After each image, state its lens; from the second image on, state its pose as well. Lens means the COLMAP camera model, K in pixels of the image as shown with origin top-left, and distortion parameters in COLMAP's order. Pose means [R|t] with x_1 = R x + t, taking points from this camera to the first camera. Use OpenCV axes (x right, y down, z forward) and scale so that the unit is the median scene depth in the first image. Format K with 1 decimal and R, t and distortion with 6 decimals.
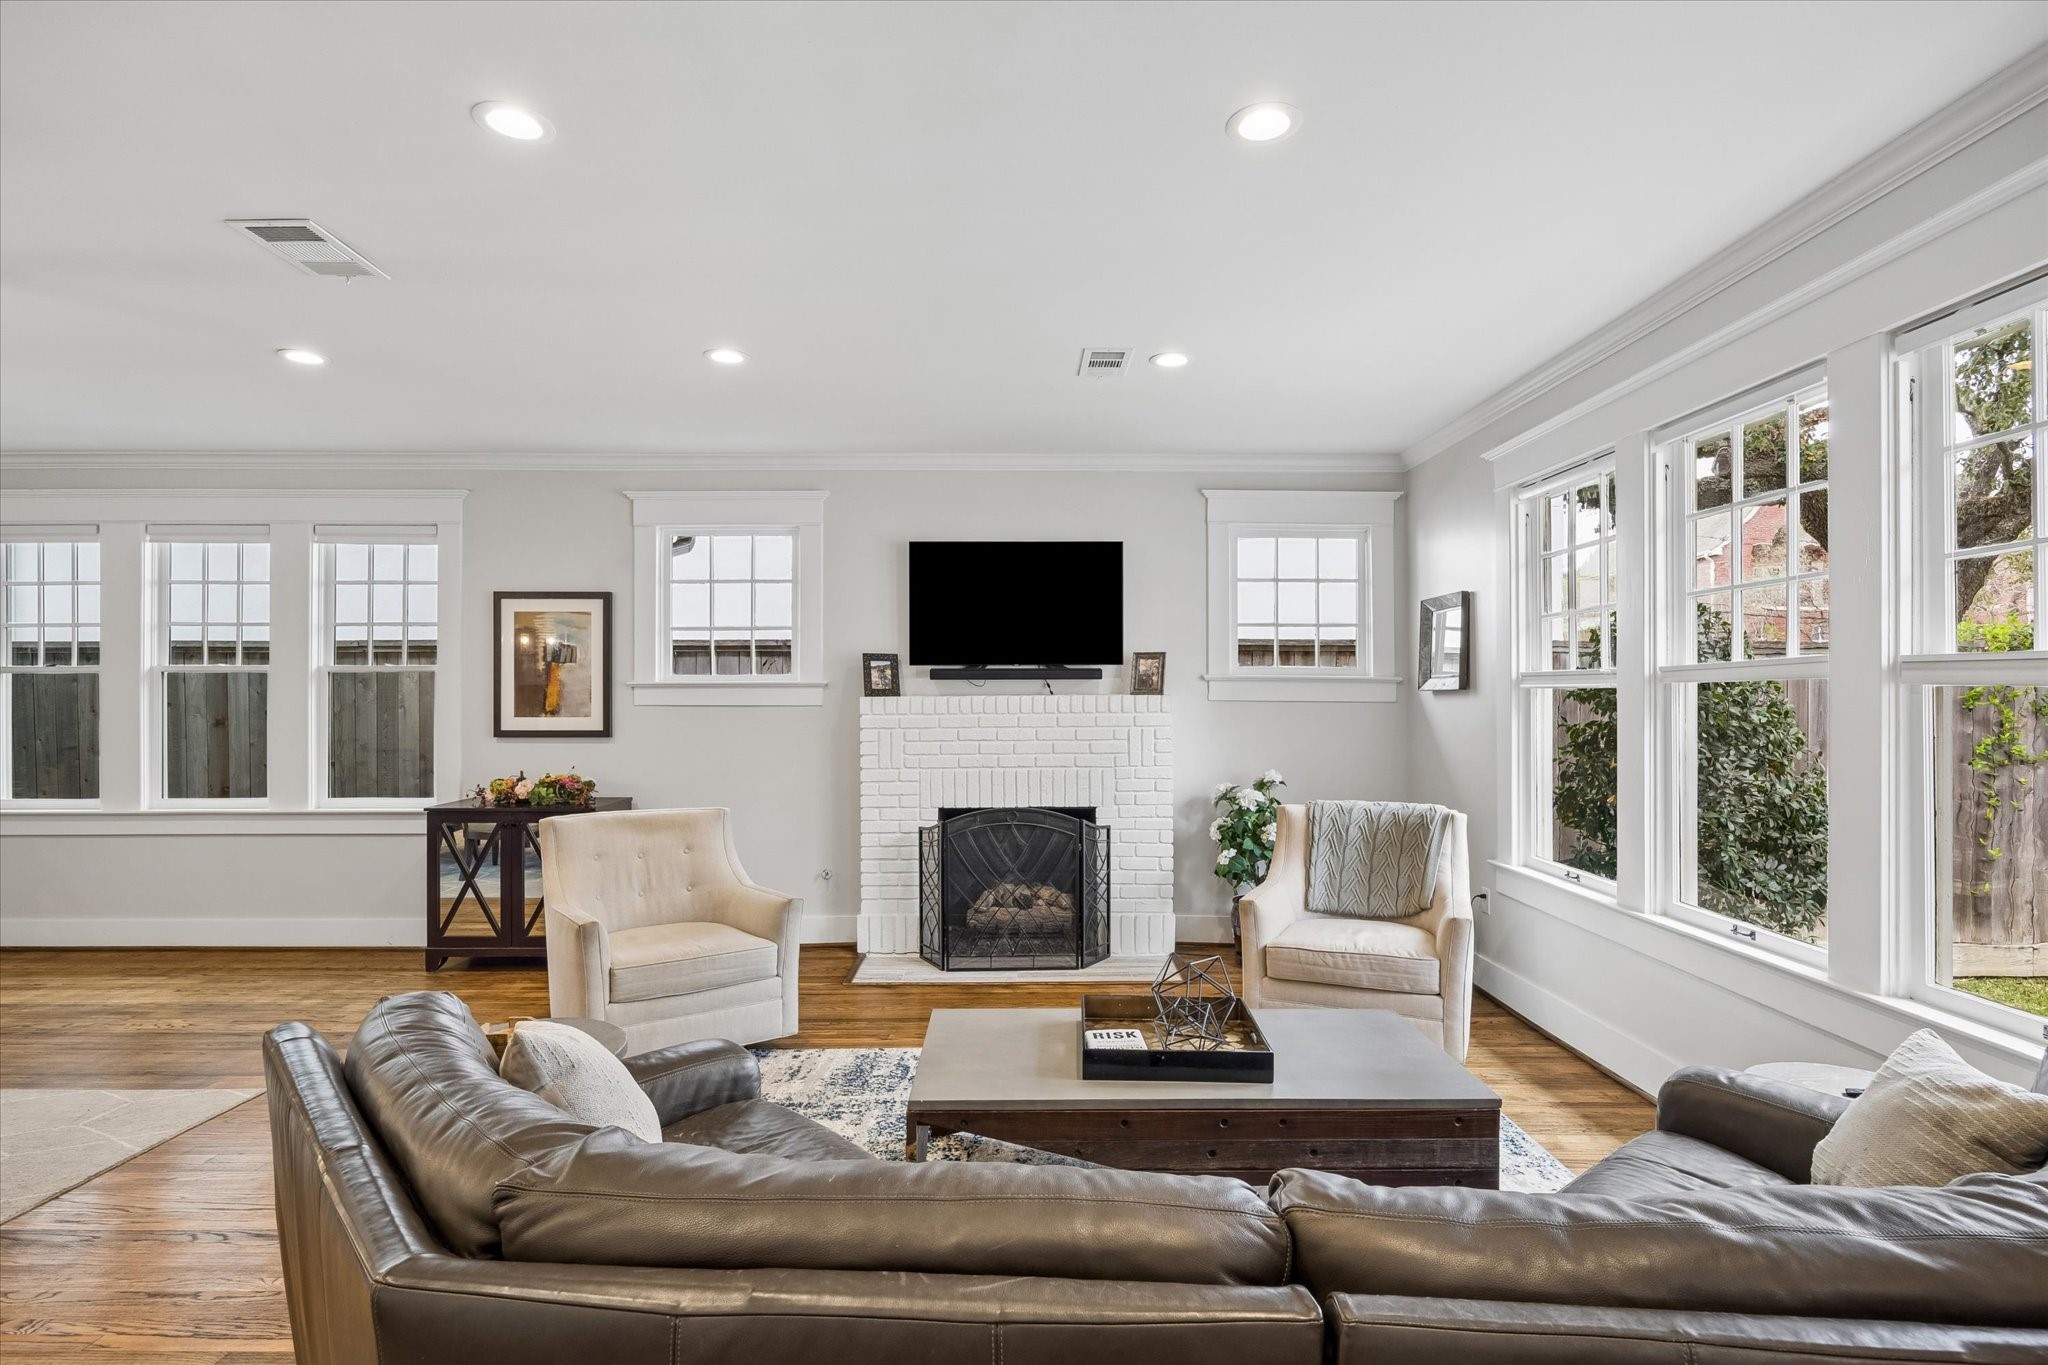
lens RADIAL K [[1002.9, 0, 1022.9], [0, 1002.9, 694.0], [0, 0, 1]] dist [-0.009512, 0.000793]
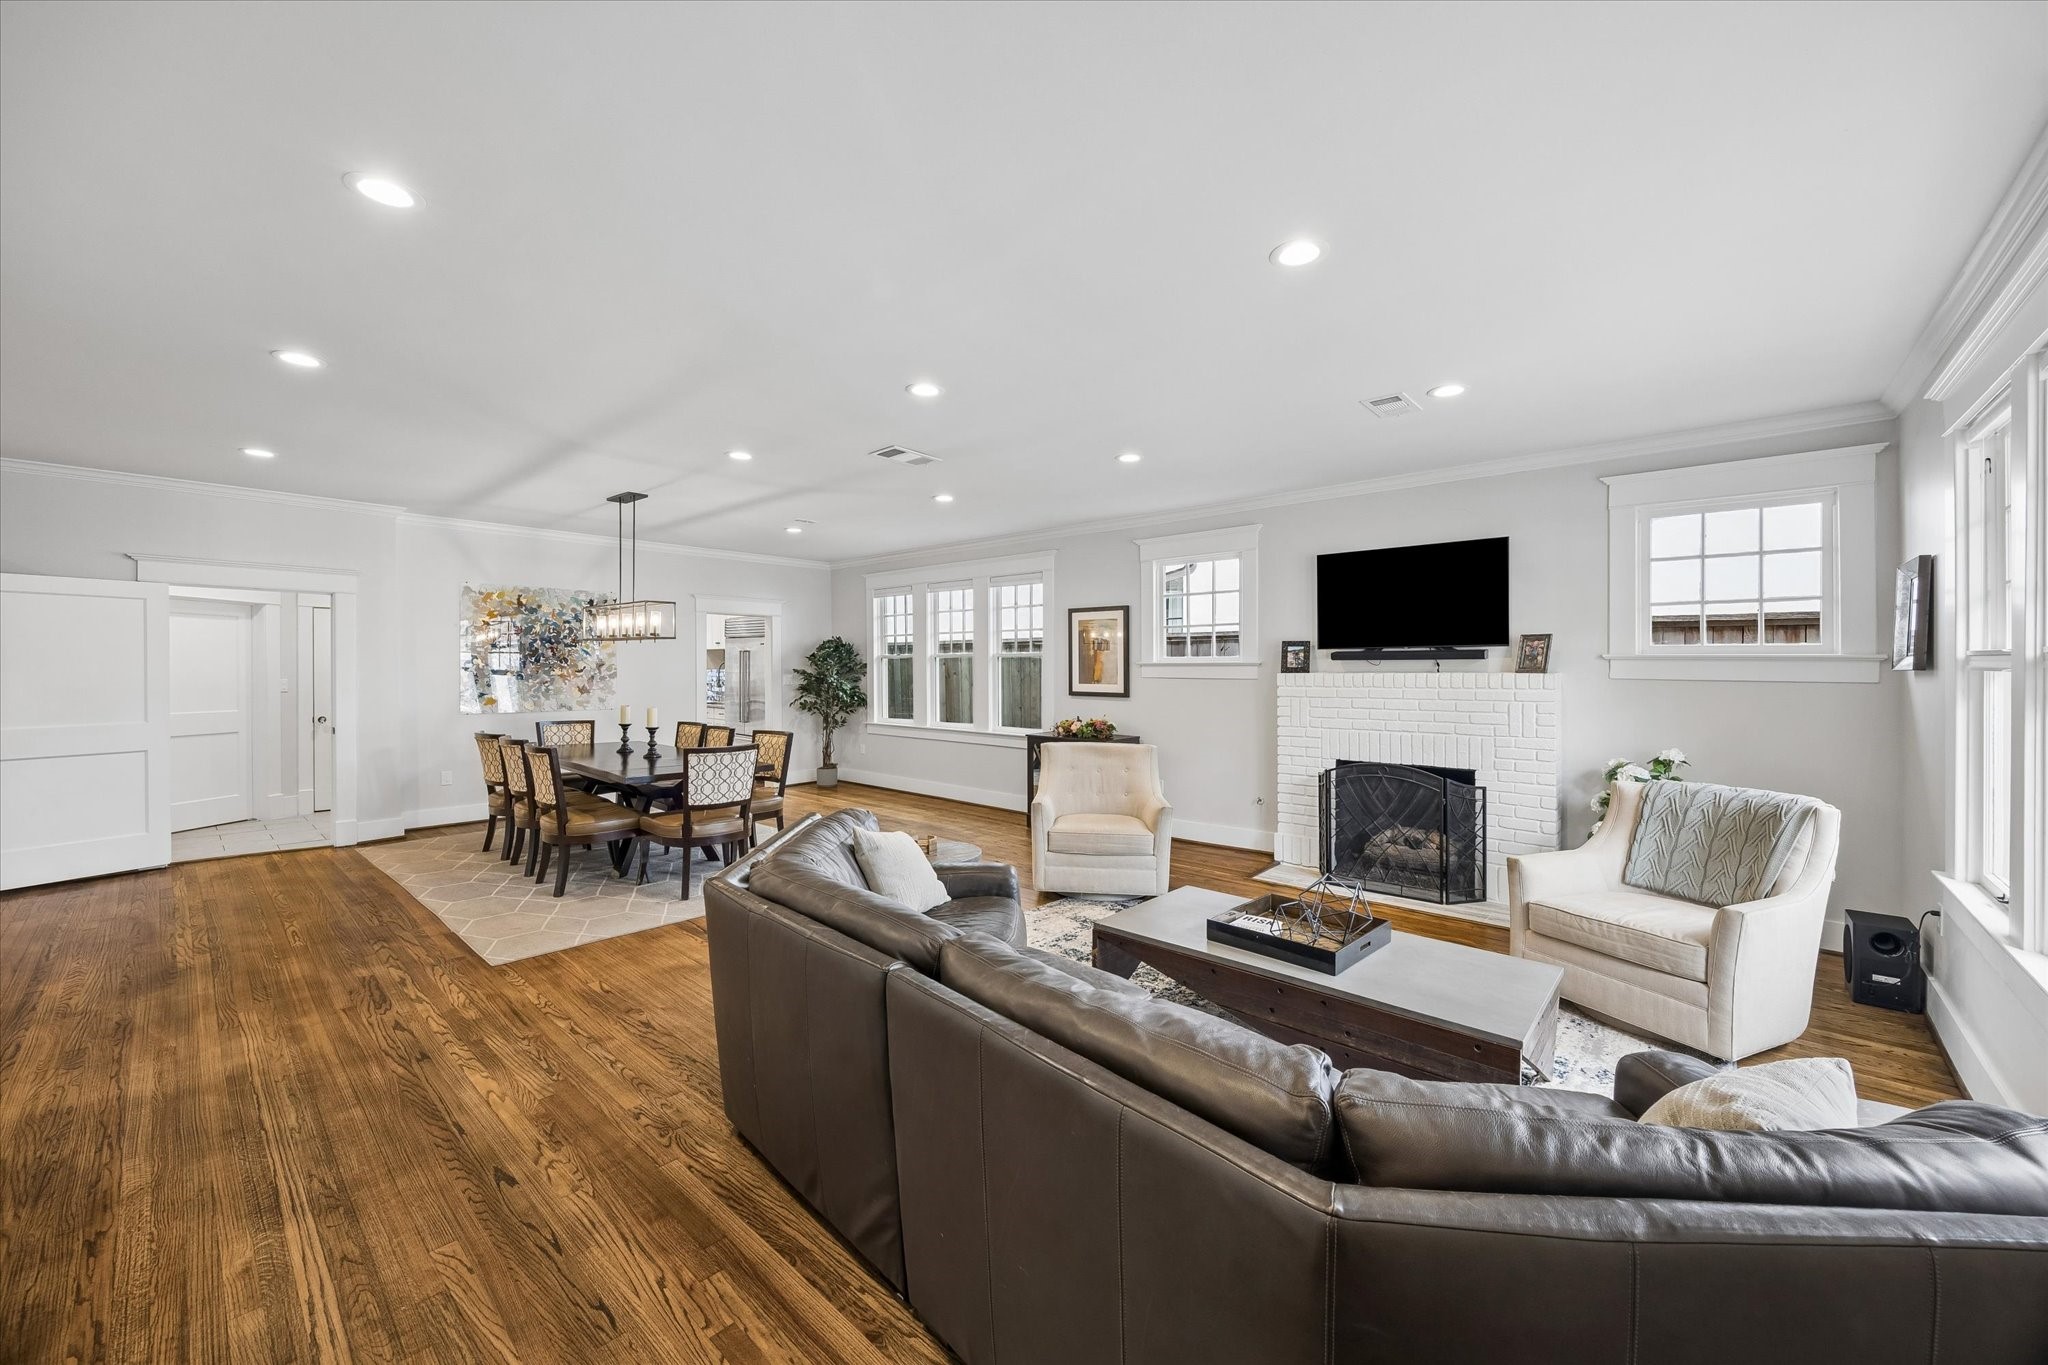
lens RADIAL K [[761.6, 0, 1010.3], [0, 761.6, 669.6], [0, 0, 1]] dist [-0.002825, -0.000149]
pose [[0.734819, 0.003861, -0.678253, 0.267788], [-0.000131, 0.999985, 0.005550, -0.007165], [0.678264, -0.003990, 0.734808, -0.005788]]
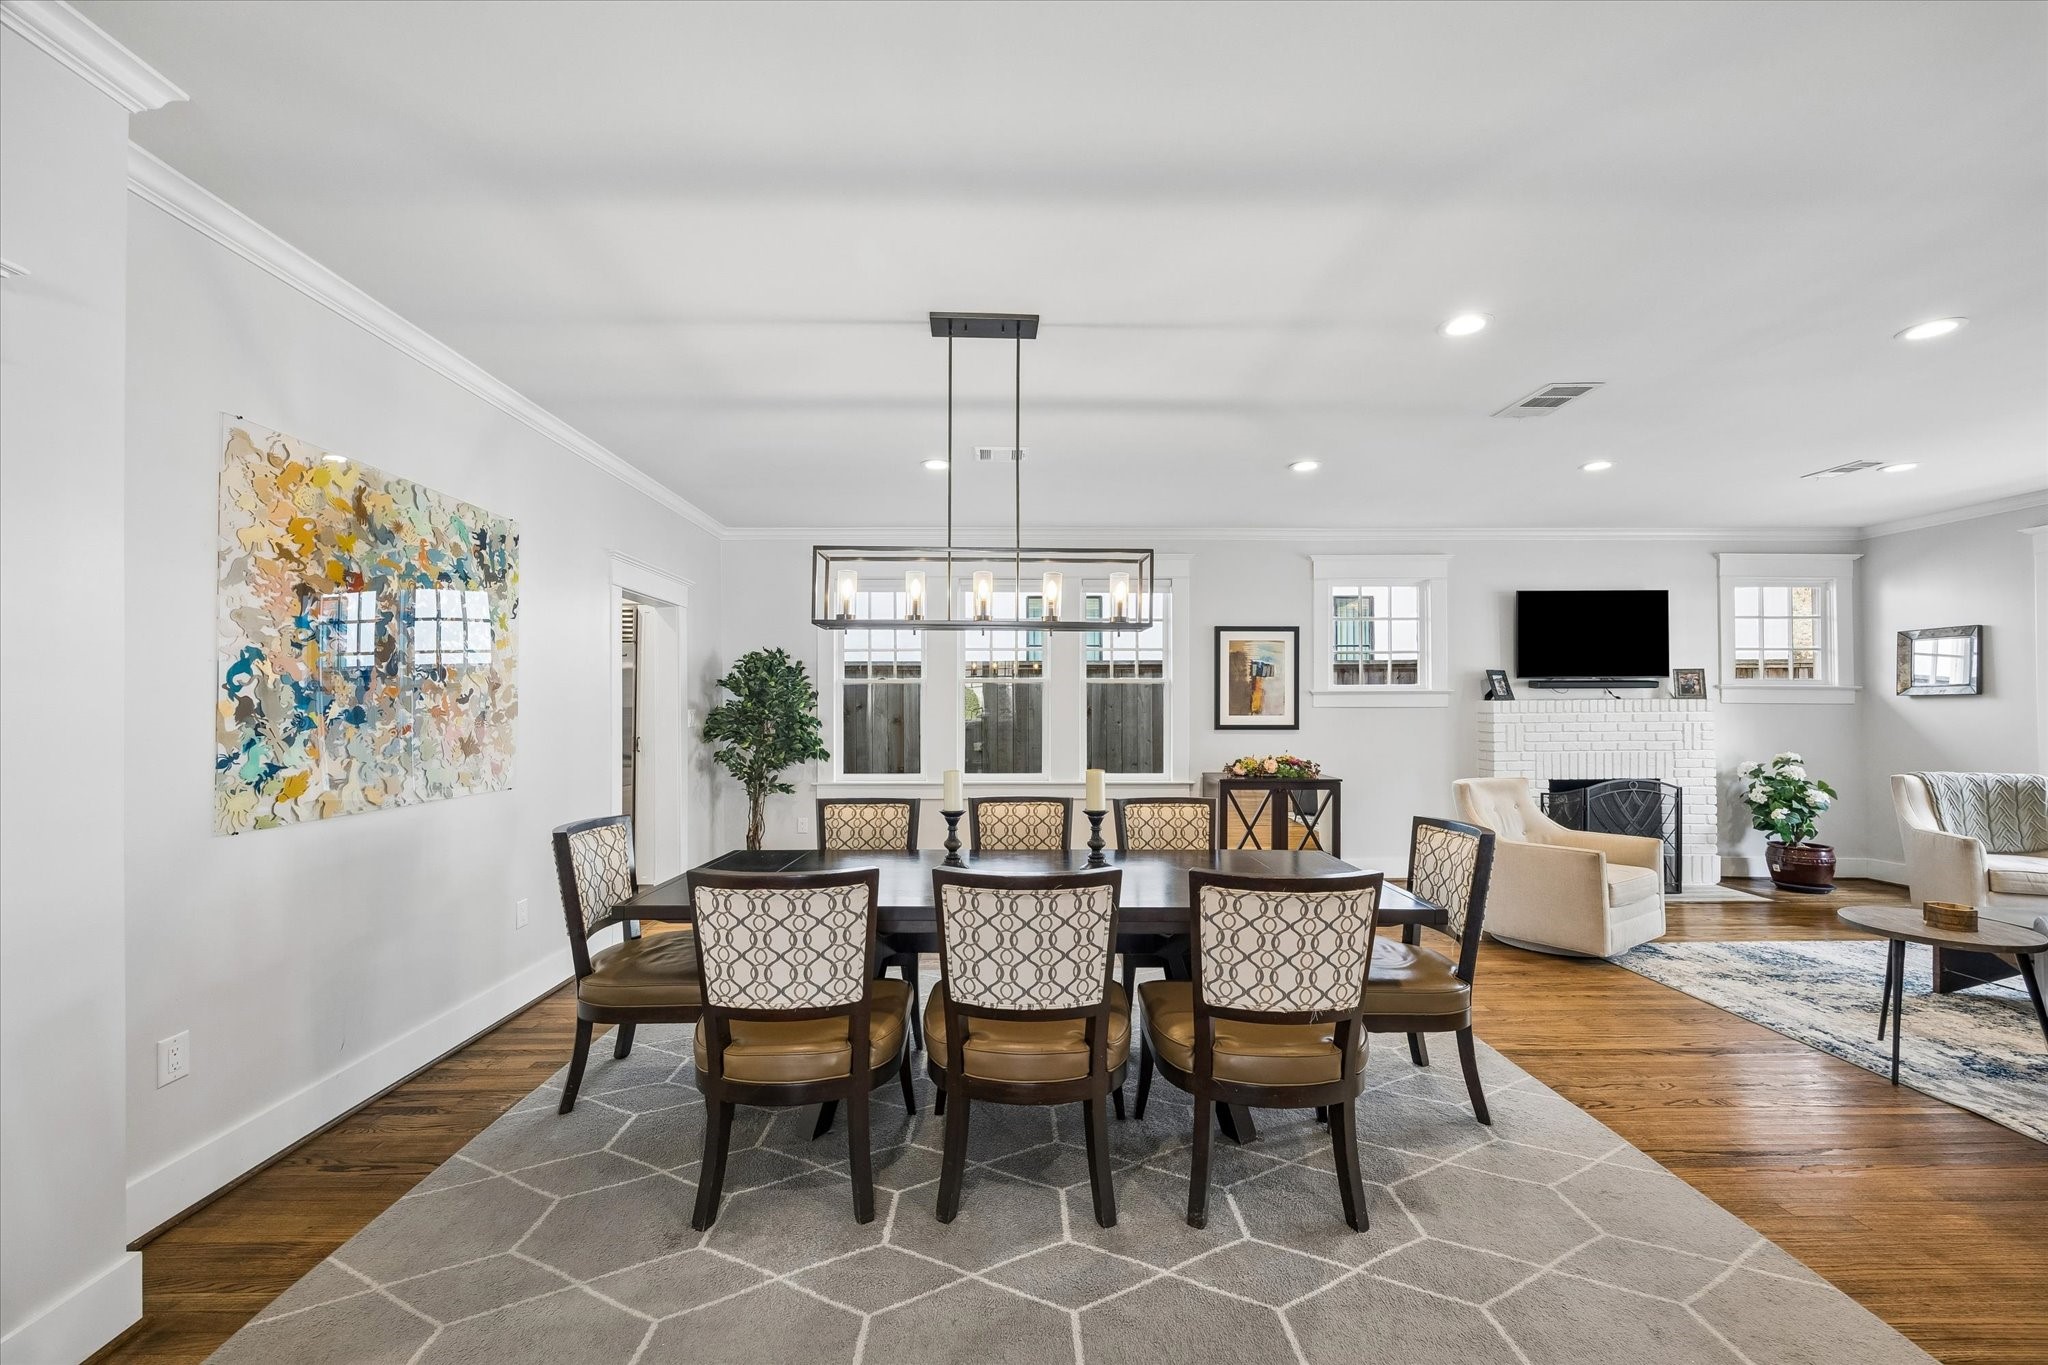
lens RADIAL K [[761.6, 0, 1024.1], [0, 761.6, 688.8], [0, 0, 1]] dist [-0.002825, -0.000149]
pose [[0.999942, -0.001226, -0.010700, -0.795214], [0.001033, 0.999837, -0.018009, 0.004831], [0.010720, 0.017997, 0.999781, -0.076676]]
